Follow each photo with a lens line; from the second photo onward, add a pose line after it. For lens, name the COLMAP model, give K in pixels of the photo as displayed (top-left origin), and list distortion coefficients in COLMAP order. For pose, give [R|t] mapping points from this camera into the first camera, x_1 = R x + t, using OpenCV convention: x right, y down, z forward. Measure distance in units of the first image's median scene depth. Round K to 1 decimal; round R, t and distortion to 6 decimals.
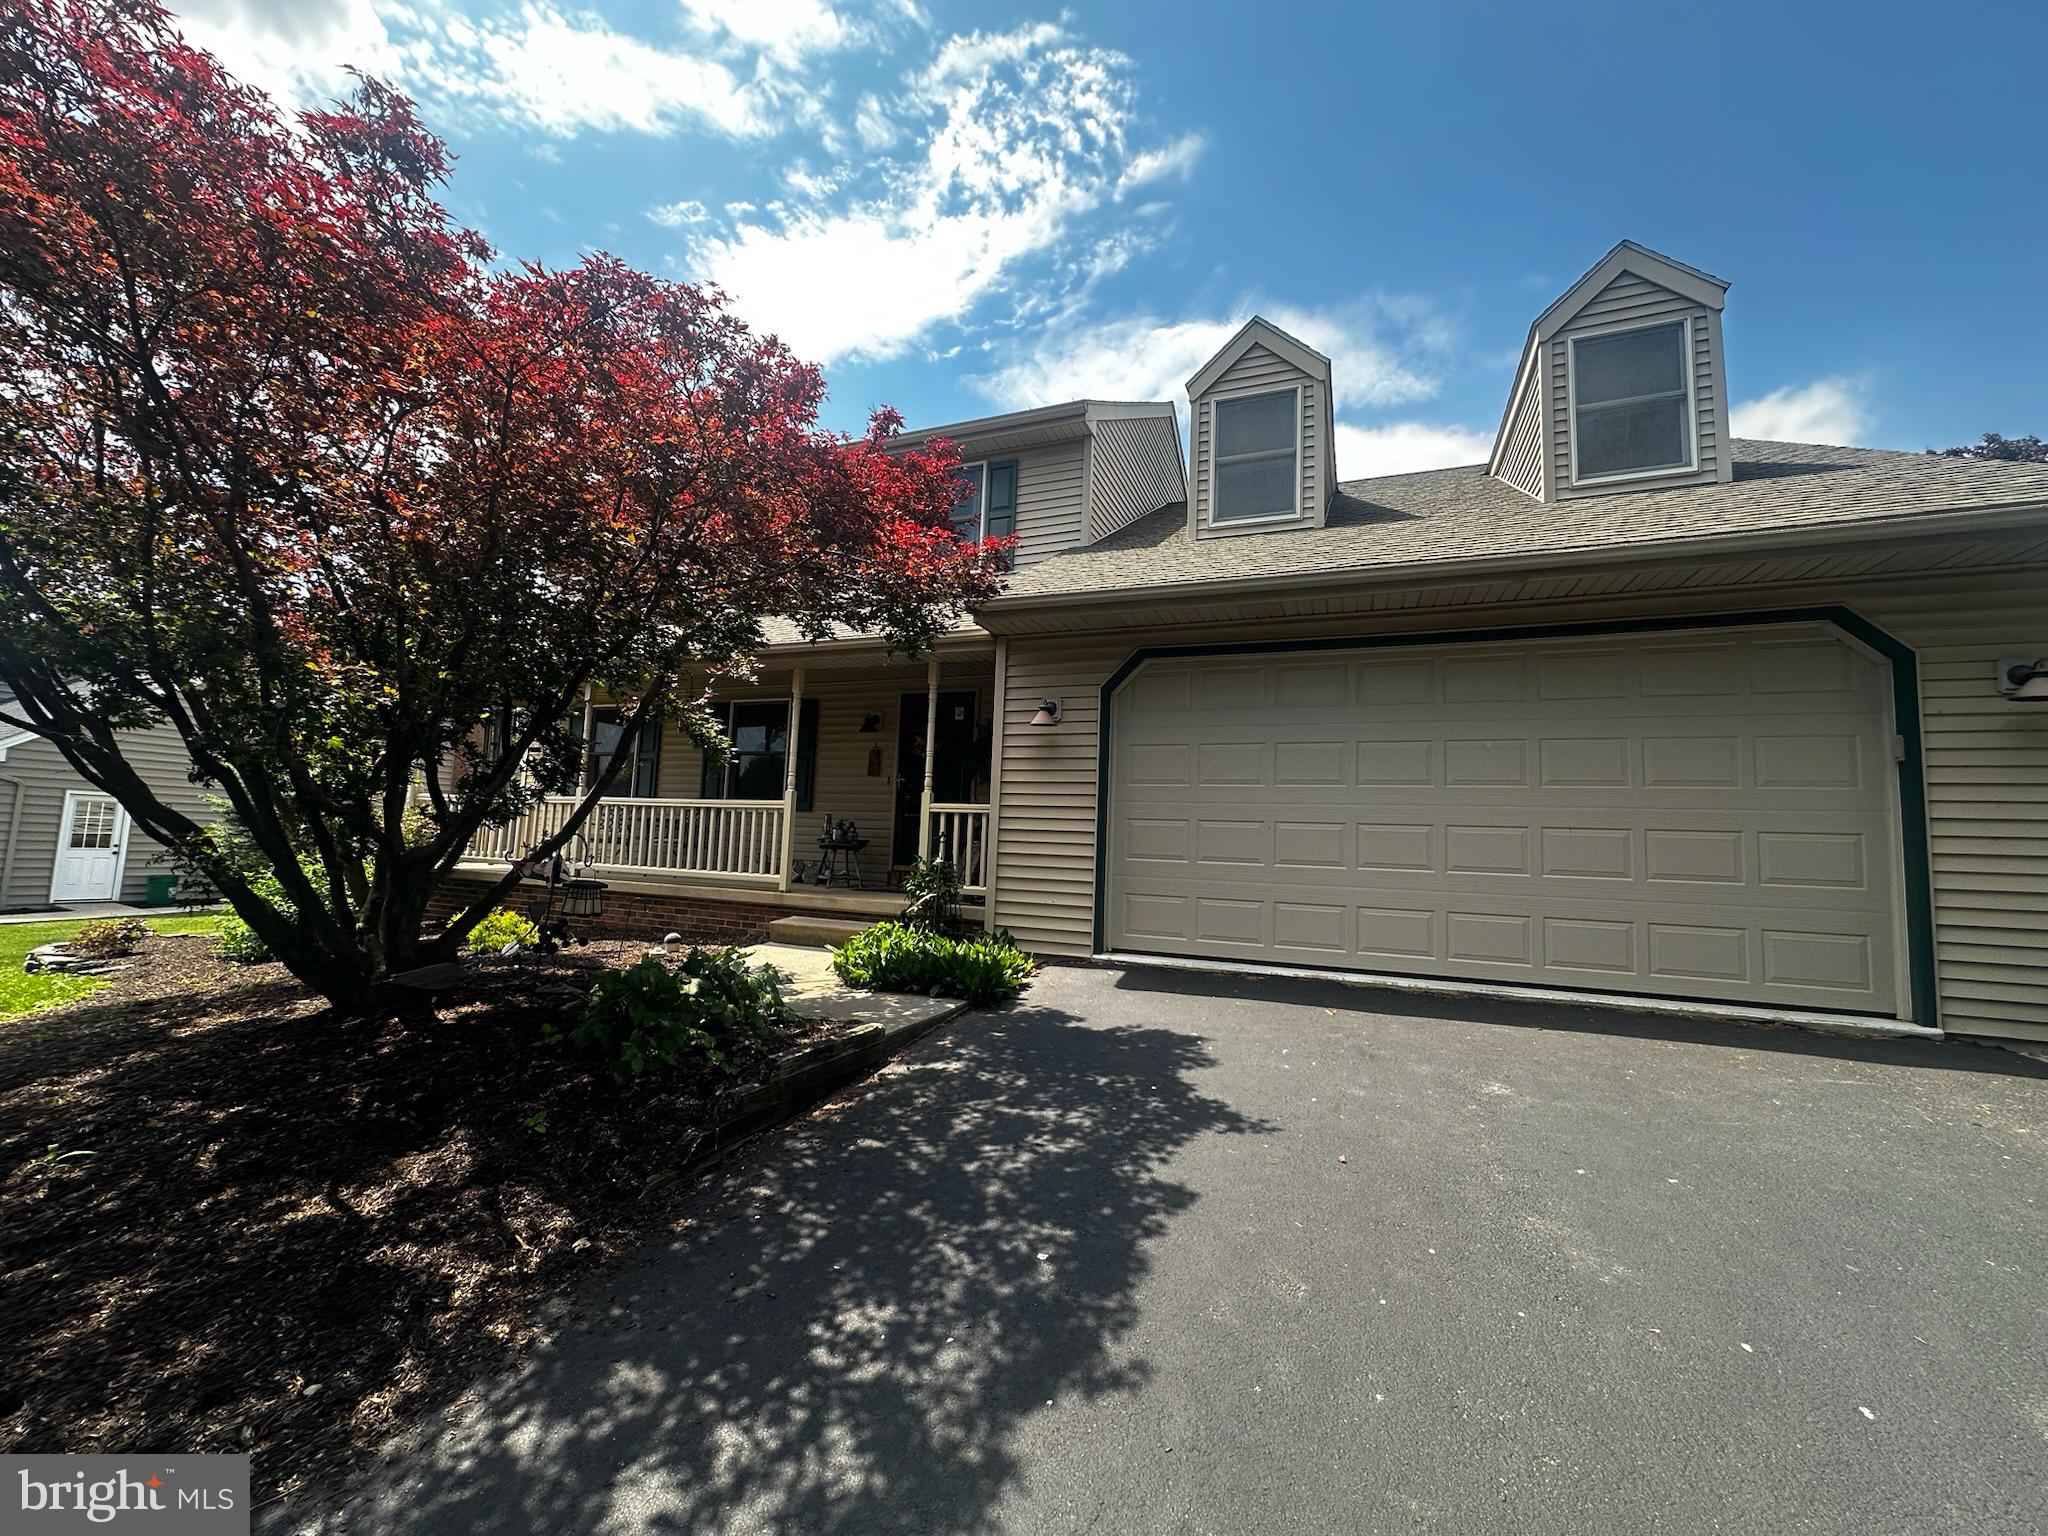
lens RADIAL K [[814.8, 0, 1028.6], [0, 814.8, 800.4], [0, 0, 1]] dist [0.000839, -0.000209]
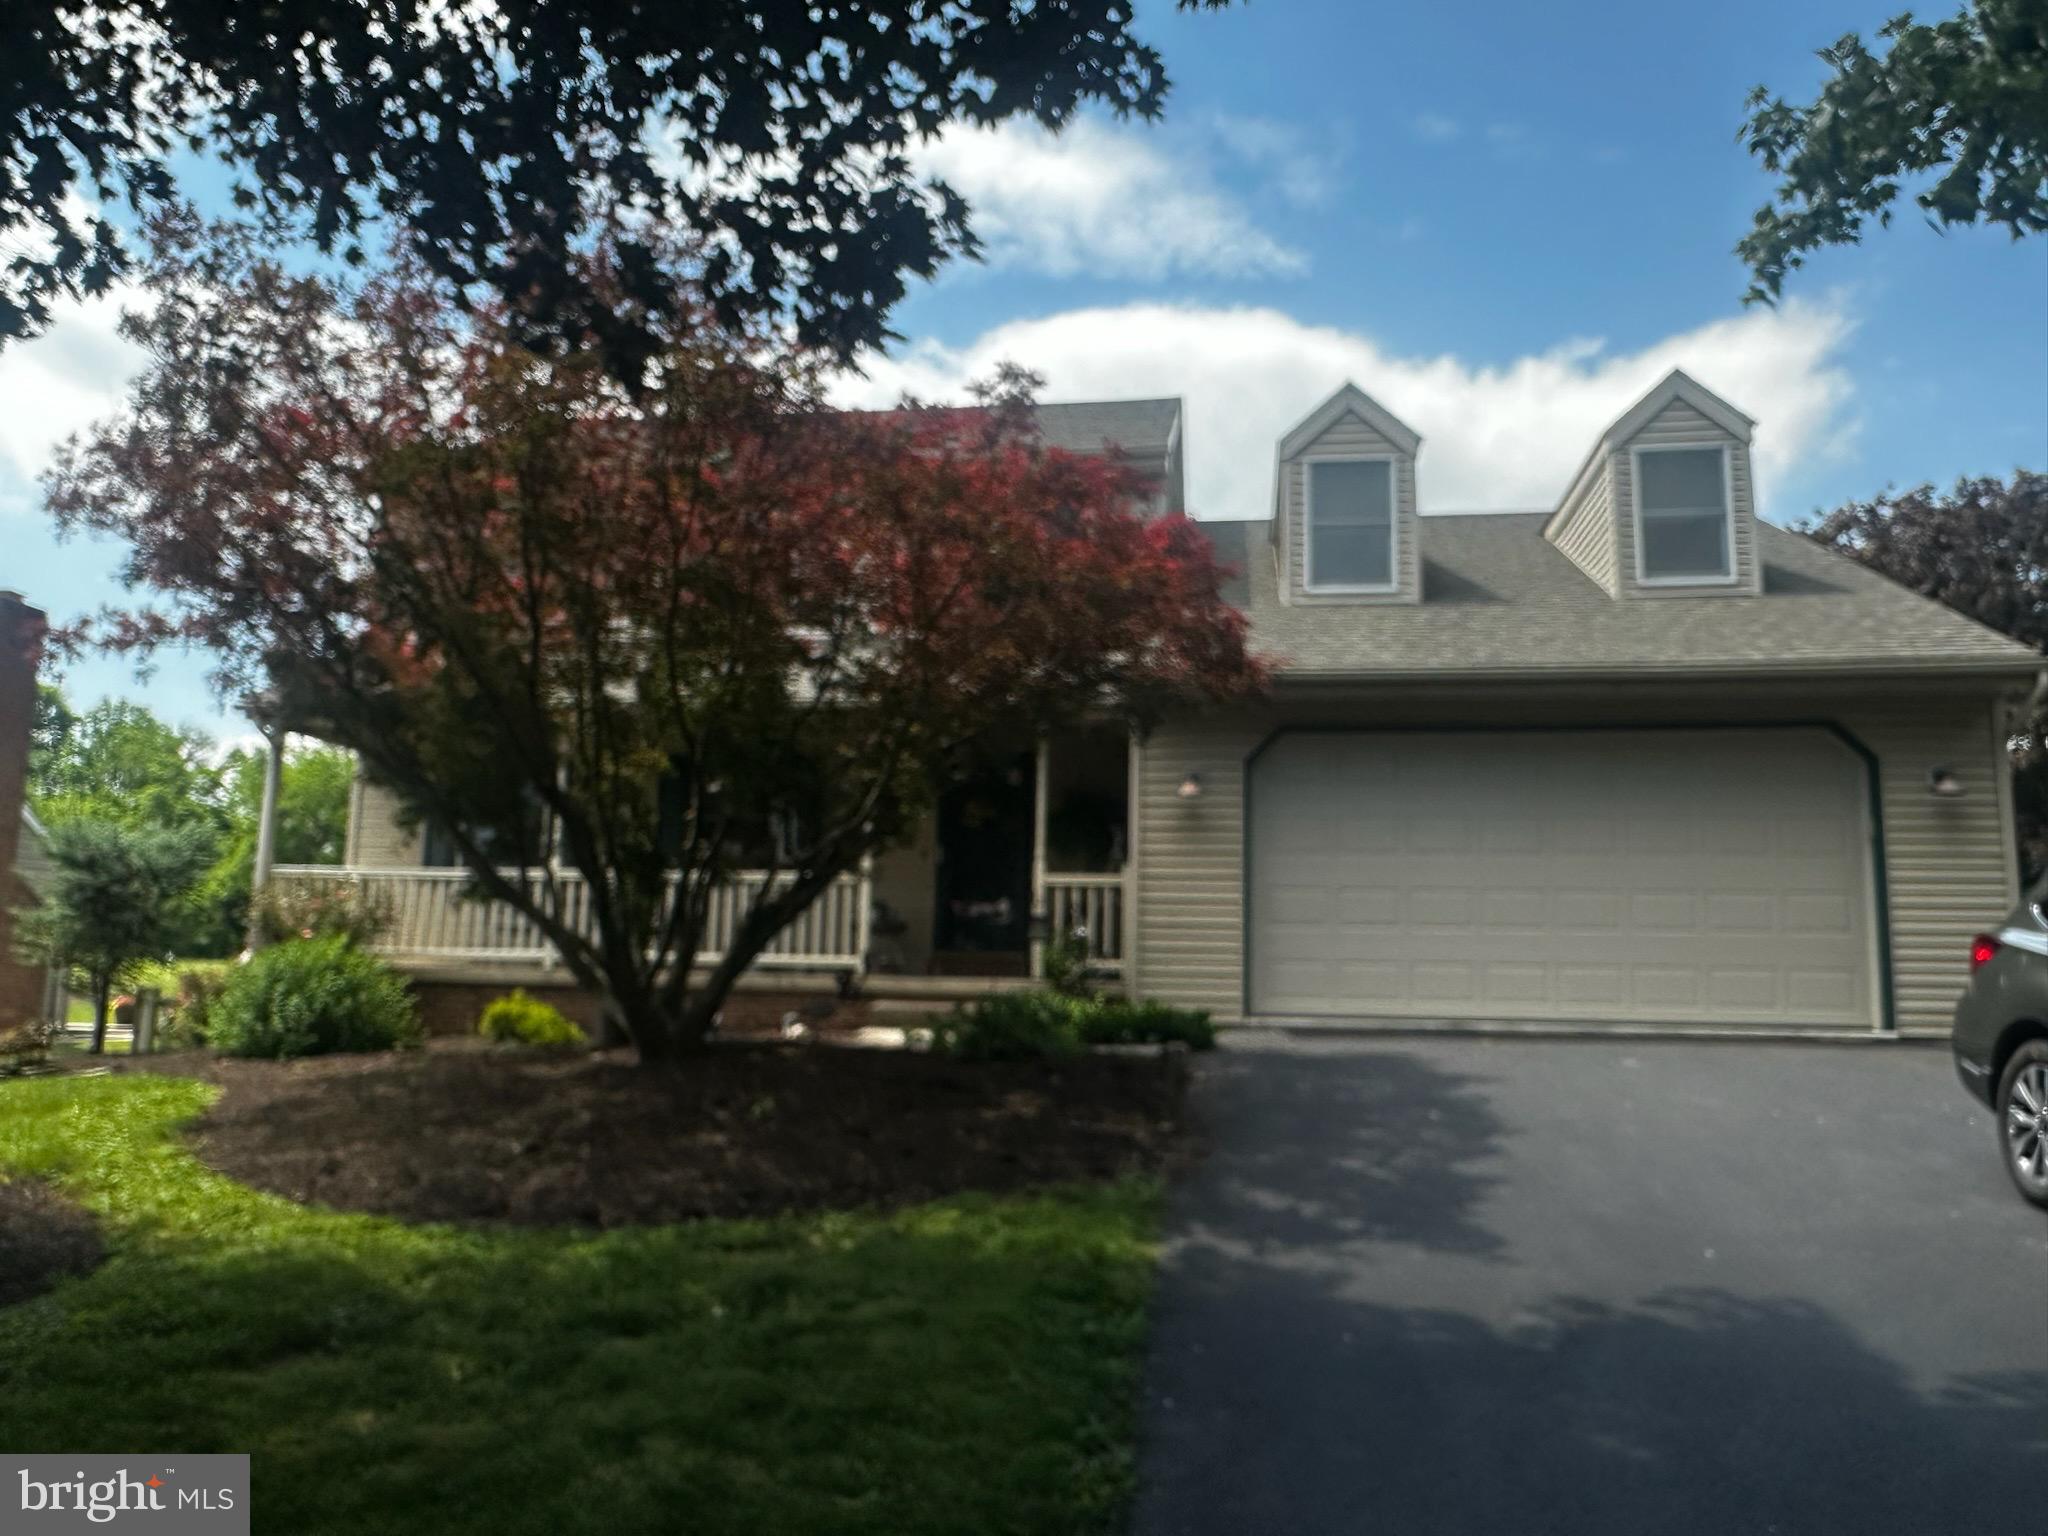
lens RADIAL K [[1485.1, 0, 1024.0], [0, 1485.1, 768.0], [0, 0, 1]] dist [0.003399, 0.000541]
pose [[0.969652, 0.018764, 0.243768, -0.743042], [0.003044, 0.996047, -0.088779, 0.043121], [-0.244470, 0.086827, 0.965762, -0.877172]]
